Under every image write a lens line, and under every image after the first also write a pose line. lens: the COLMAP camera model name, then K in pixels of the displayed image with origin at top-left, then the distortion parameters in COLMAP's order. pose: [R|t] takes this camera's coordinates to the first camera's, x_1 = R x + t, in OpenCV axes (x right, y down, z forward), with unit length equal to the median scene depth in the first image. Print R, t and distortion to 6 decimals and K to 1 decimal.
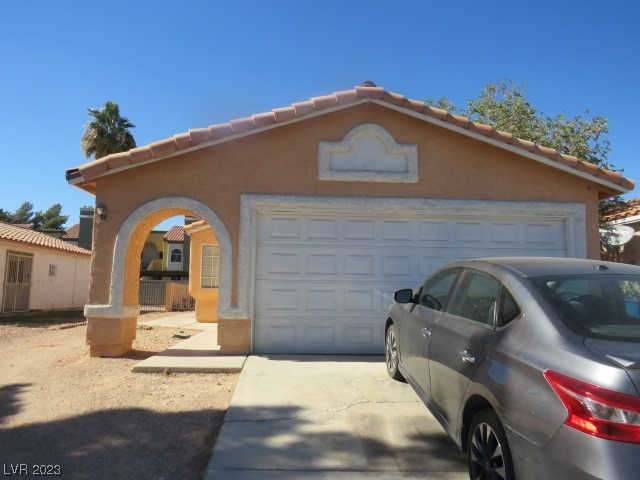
lens RADIAL K [[450.4, 0, 320.0], [0, 450.4, 240.0], [0, 0, 1]] dist [-0.029882, 0.001576]
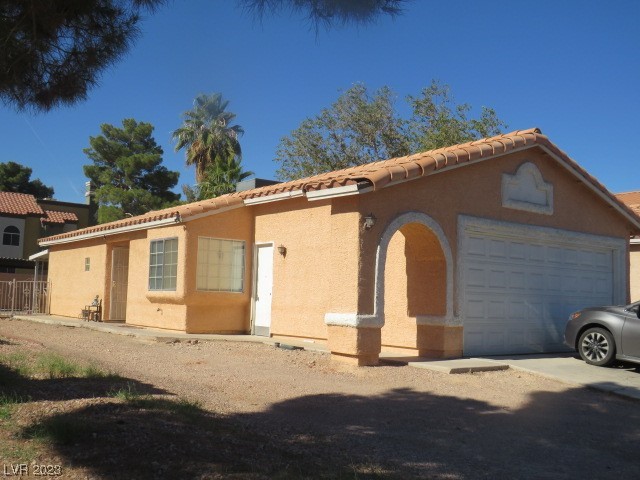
lens RADIAL K [[669.2, 0, 320.0], [0, 669.2, 240.0], [0, 0, 1]] dist [-0.059534, 0.015000]
pose [[0.834678, 0.060131, 0.547446, -1.328233], [-0.082503, 0.996457, 0.016340, -0.037209], [-0.544524, -0.058805, 0.836681, -0.187894]]
